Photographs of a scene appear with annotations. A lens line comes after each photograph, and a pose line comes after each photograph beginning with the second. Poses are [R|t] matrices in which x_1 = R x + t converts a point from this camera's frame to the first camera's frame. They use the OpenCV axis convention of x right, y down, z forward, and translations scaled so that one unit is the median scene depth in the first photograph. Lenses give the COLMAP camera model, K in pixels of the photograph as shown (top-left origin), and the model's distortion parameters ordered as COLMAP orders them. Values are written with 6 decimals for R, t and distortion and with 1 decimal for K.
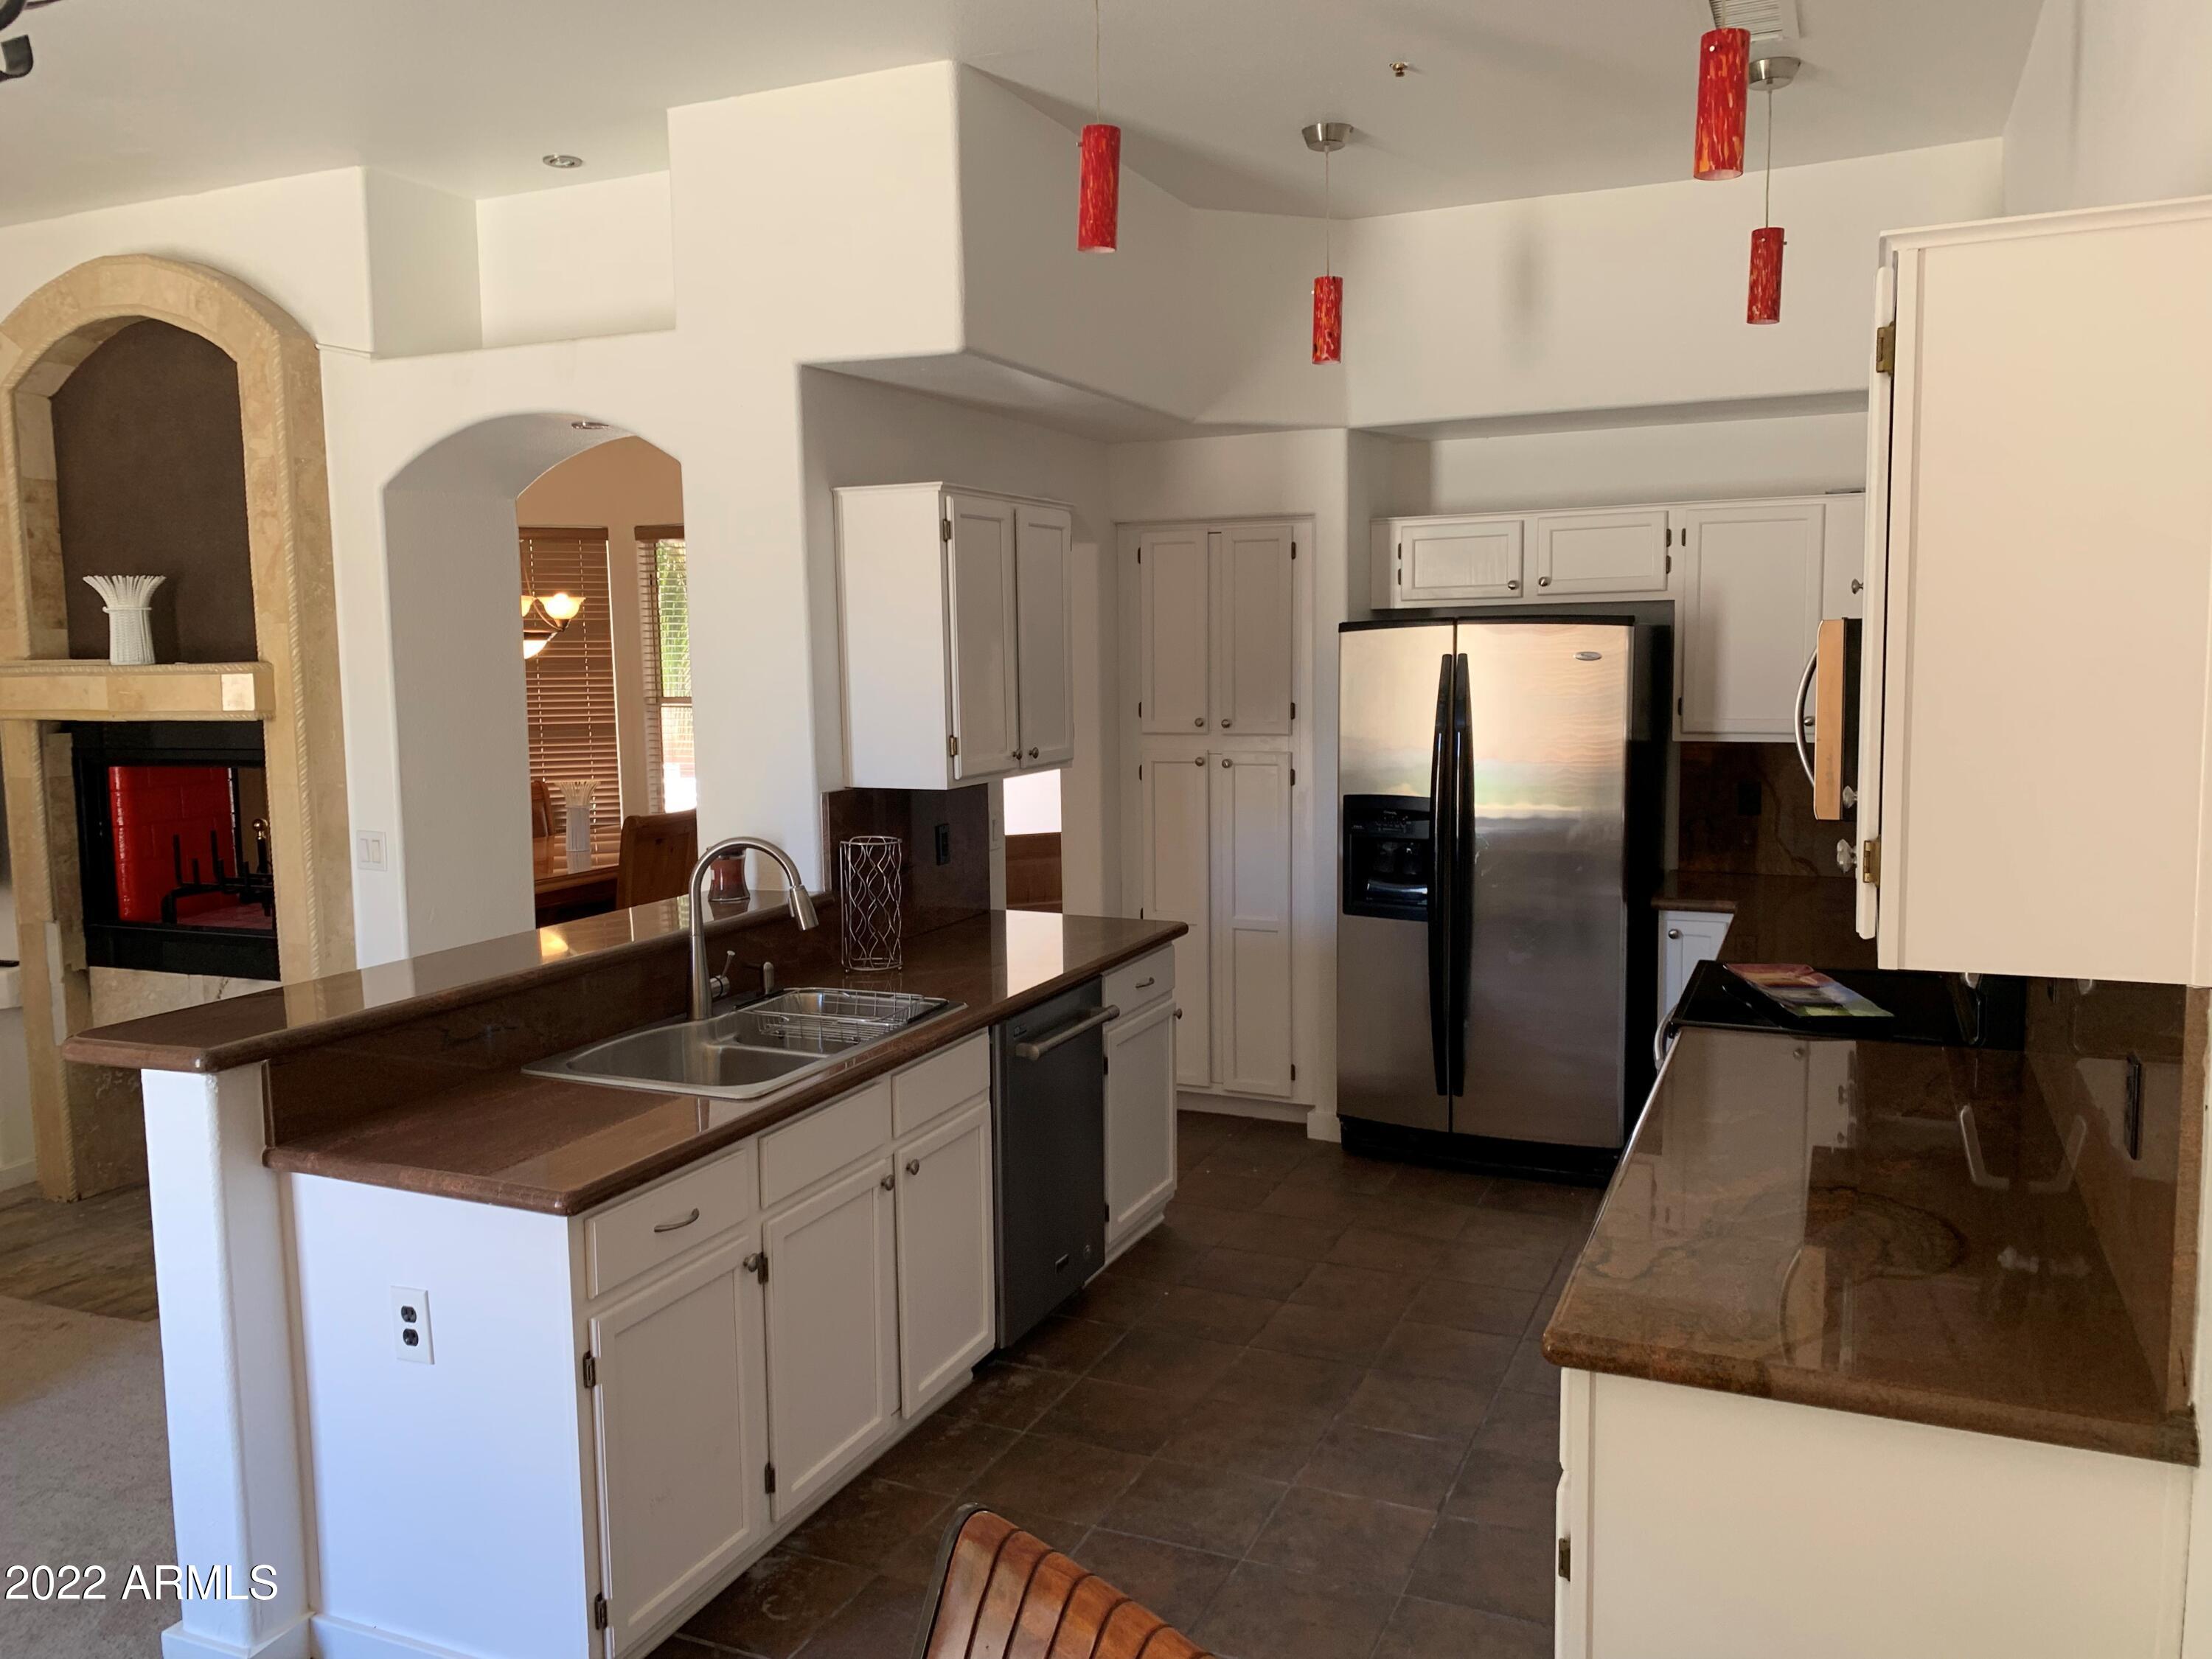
lens RADIAL K [[1705.9, 0, 1108.8], [0, 1705.9, 787.5], [0, 0, 1]] dist [-0.004182, 0.001846]
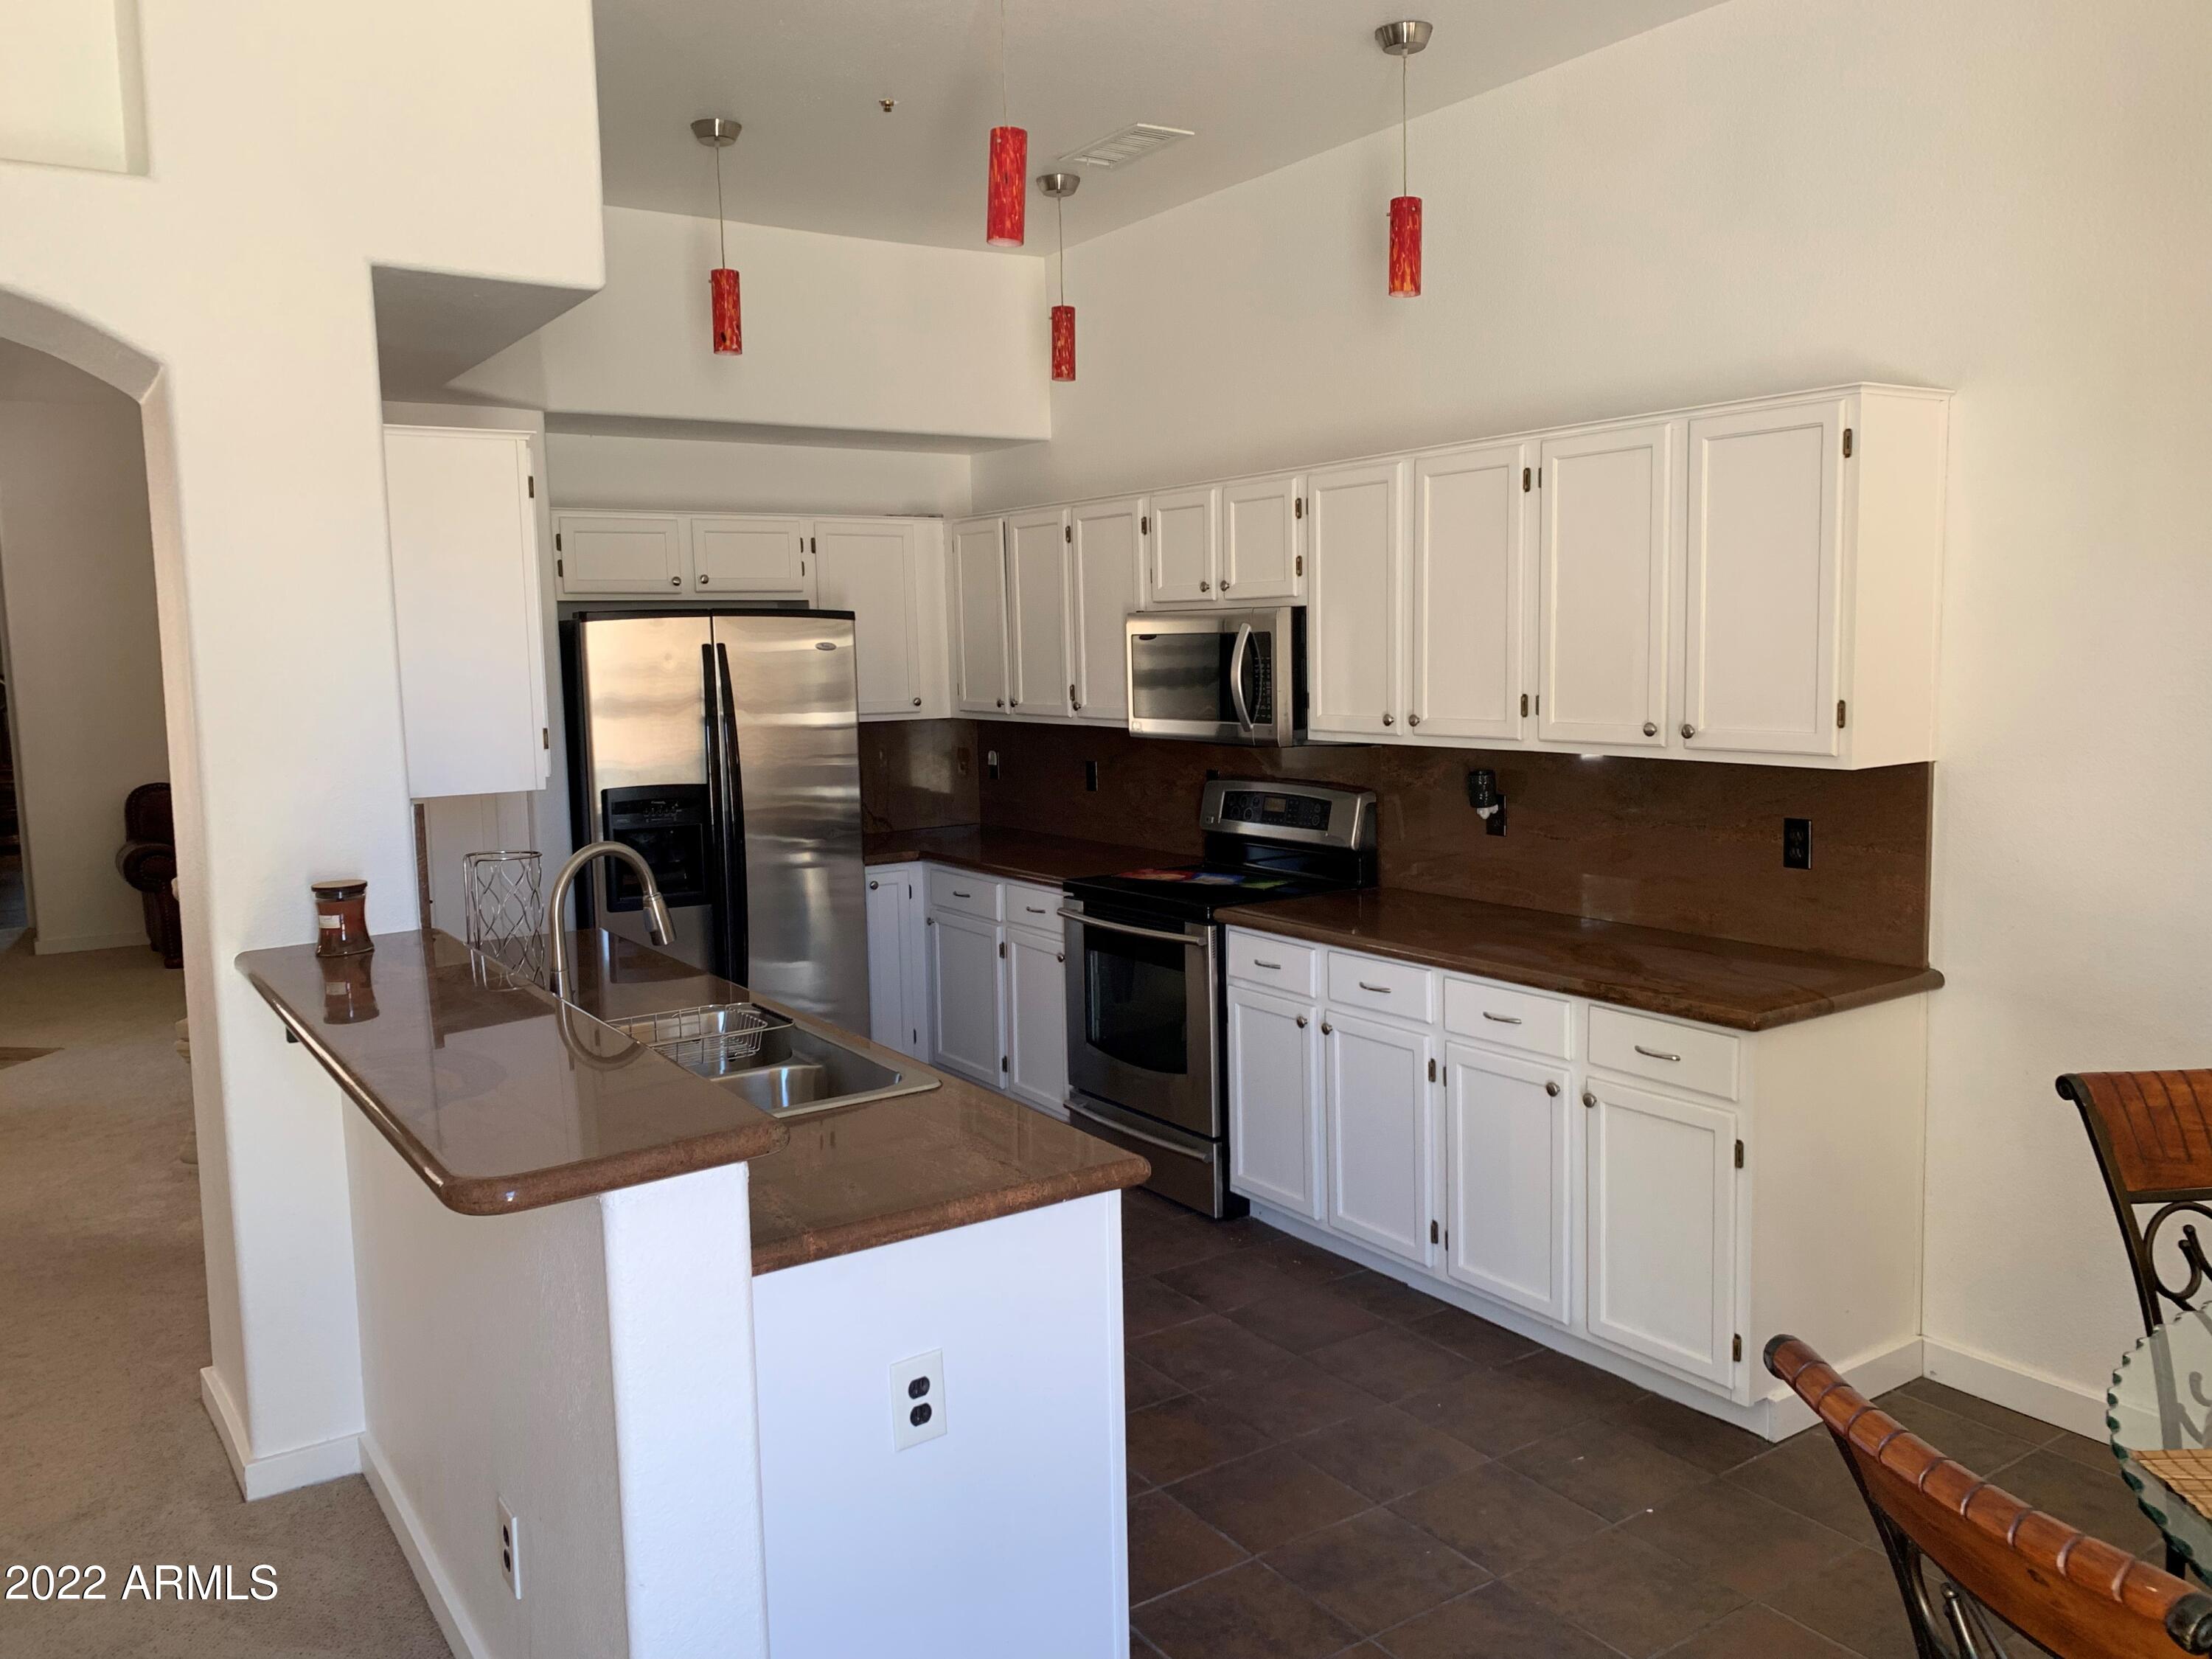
lens RADIAL K [[1694.4, 0, 1106.0], [0, 1694.4, 829.5], [0, 0, 1]] dist [0.041439, -0.010004]
pose [[0.540731, -0.089860, 0.836382, -0.663313], [0.078639, 0.995324, 0.056095, -0.006612], [-0.837512, 0.035440, 0.545269, 0.281149]]
